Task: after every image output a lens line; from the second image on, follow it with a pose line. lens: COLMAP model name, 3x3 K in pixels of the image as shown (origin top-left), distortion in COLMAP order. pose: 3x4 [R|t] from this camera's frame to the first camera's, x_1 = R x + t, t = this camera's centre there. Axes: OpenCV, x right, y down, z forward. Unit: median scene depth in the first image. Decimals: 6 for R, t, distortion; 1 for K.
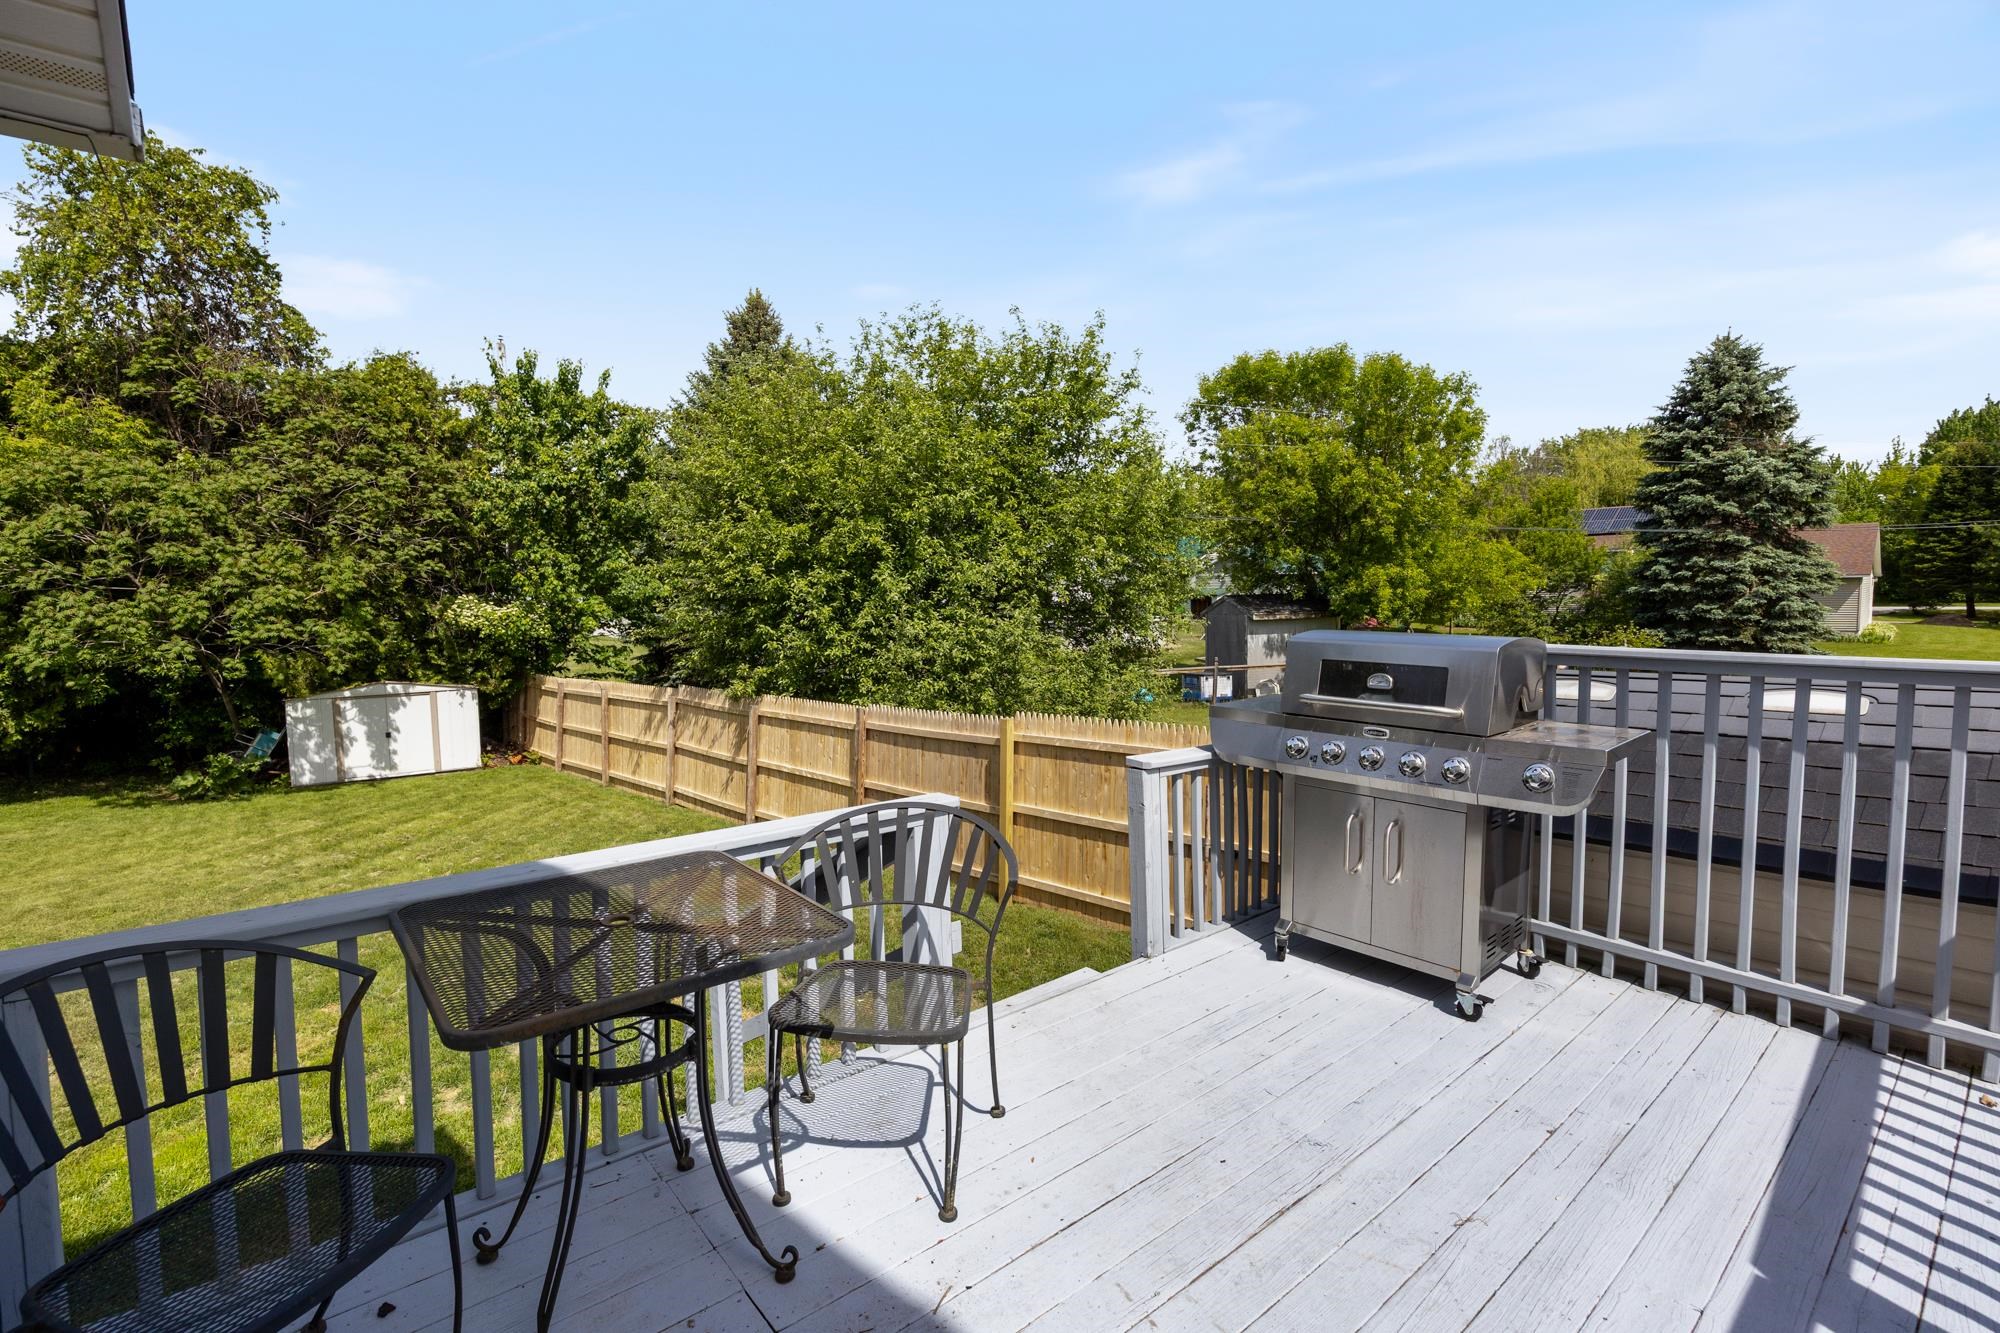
lens RADIAL K [[957.1, 0, 930.0], [0, 957.1, 674.2], [0, 0, 1]] dist [-0.001767, -0.000856]
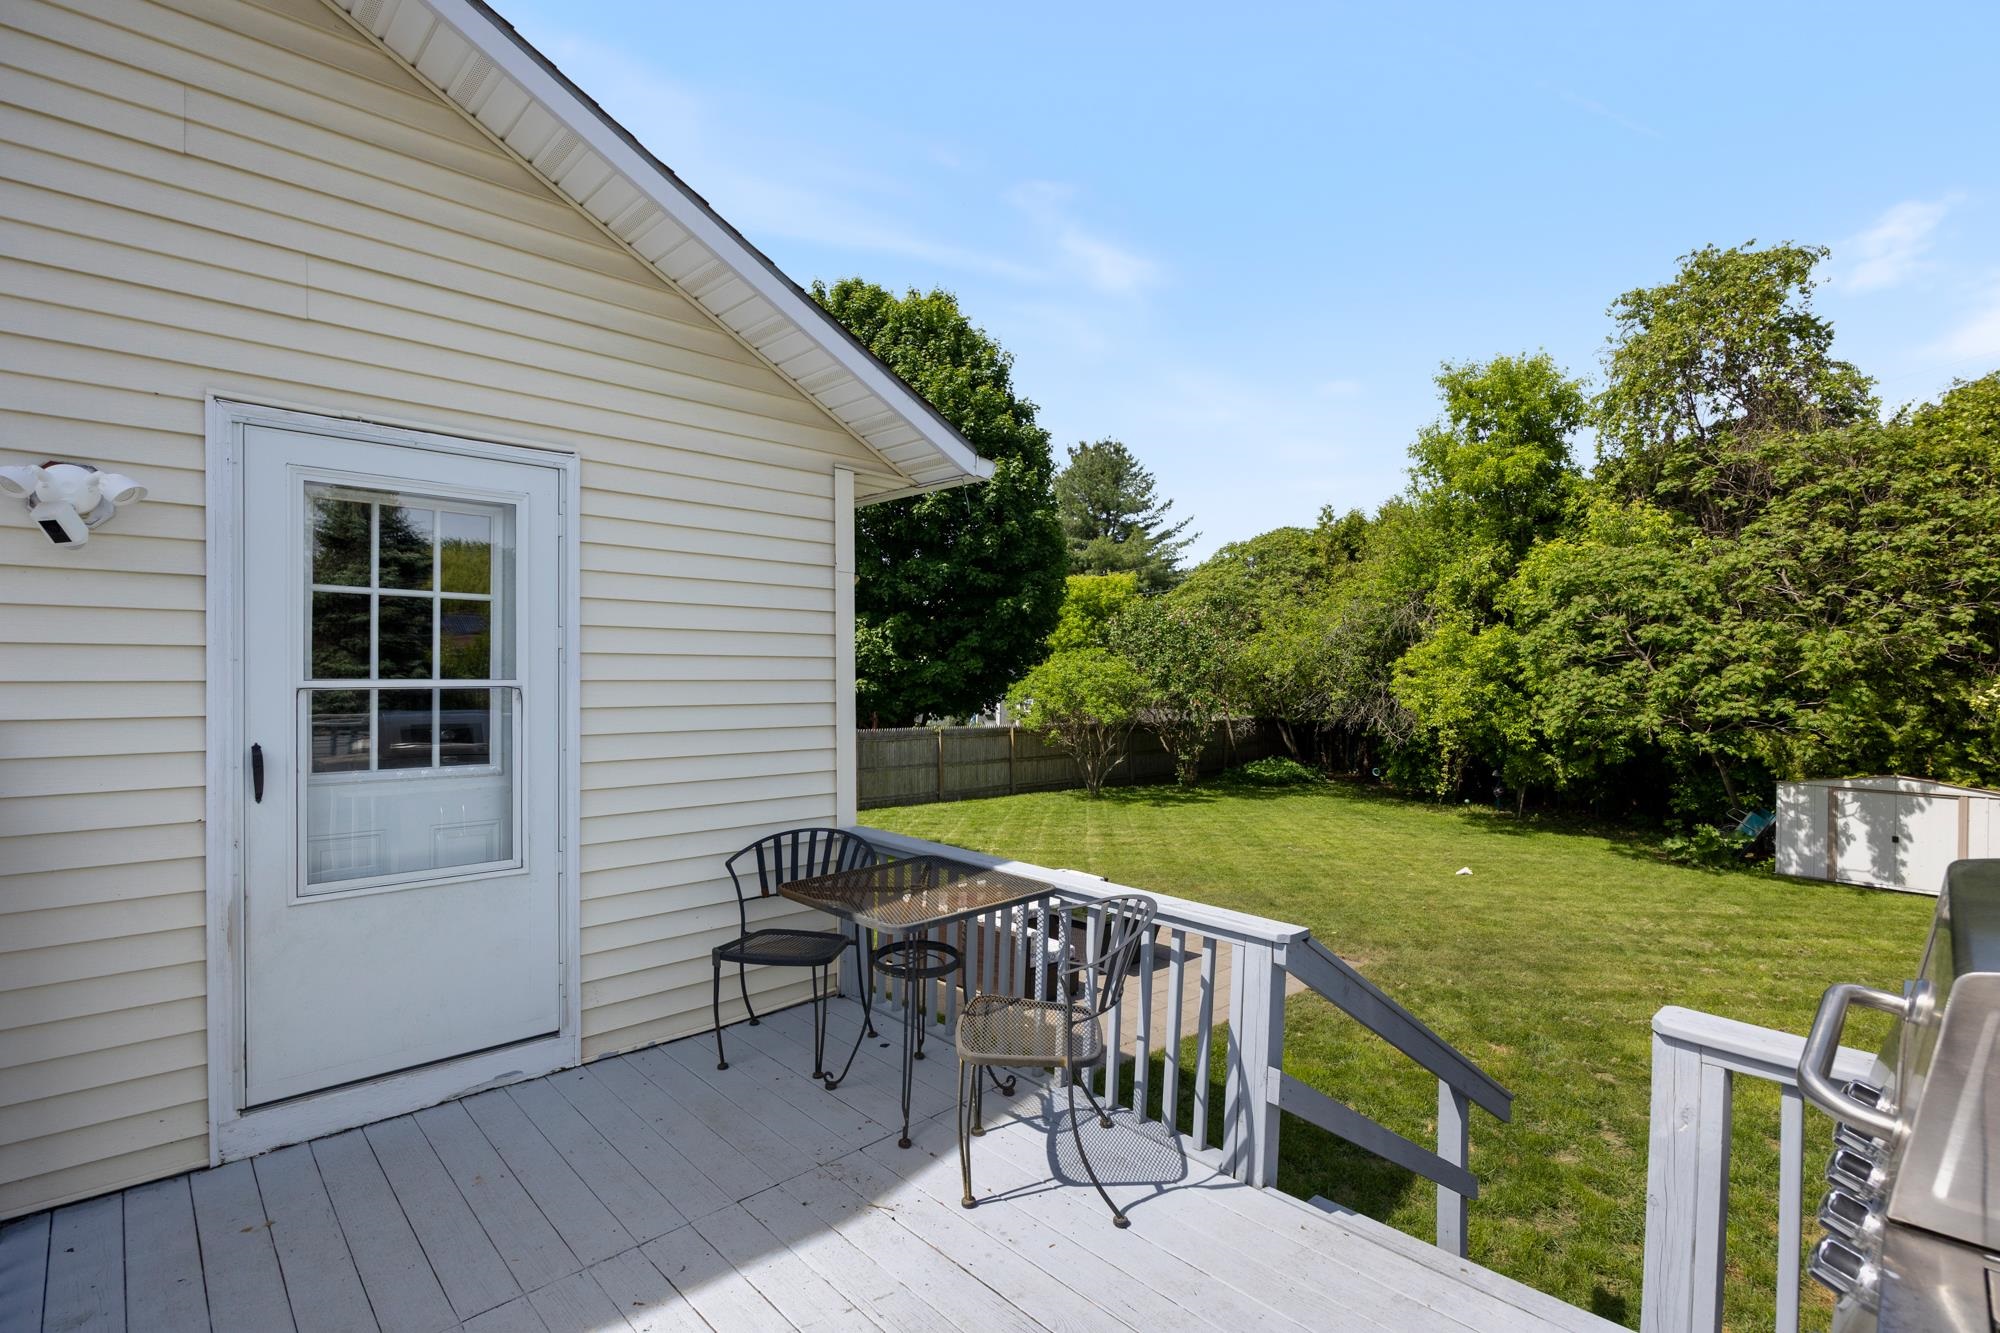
lens RADIAL K [[957.1, 0, 999.7], [0, 957.1, 672.2], [0, 0, 1]] dist [-0.001767, -0.000856]
pose [[0.074900, 0.018431, -0.997021, 0.213662], [-0.088754, 0.995984, 0.011744, -0.024431], [0.993233, 0.087610, 0.076235, 0.150650]]
